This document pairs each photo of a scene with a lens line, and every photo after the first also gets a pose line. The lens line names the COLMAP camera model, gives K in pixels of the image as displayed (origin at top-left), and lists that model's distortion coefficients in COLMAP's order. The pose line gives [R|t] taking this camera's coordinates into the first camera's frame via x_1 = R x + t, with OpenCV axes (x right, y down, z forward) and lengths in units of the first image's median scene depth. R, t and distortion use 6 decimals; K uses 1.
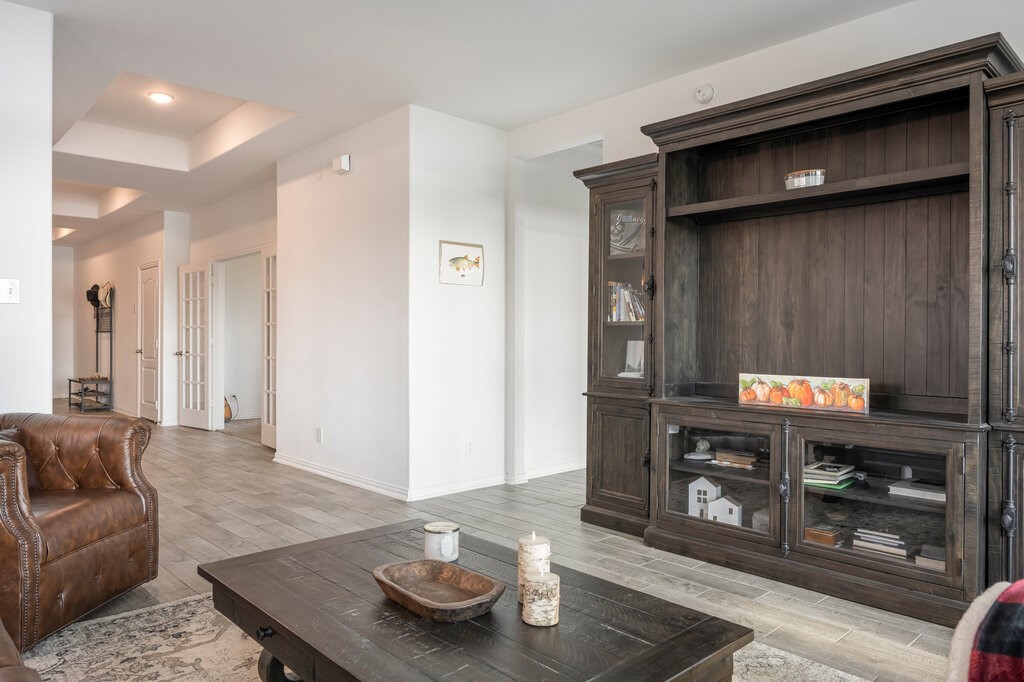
lens RADIAL K [[692.6, 0, 511.6], [0, 692.6, 344.2], [0, 0, 1]] dist [-0.000598, -0.002355]
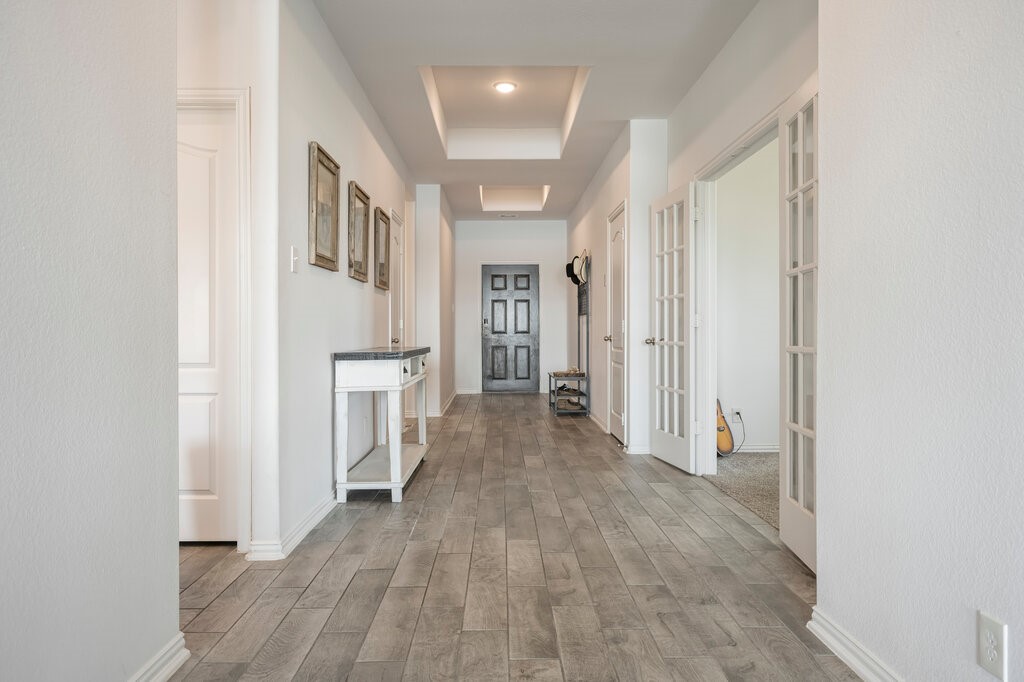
lens RADIAL K [[692.6, 0, 510.6], [0, 692.6, 339.4], [0, 0, 1]] dist [-0.000598, -0.002355]
pose [[0.745349, 0.000267, -0.666674, -0.155854], [0.002732, 0.999990, 0.003455, 0.008861], [0.666669, -0.004397, 0.745341, 0.446720]]
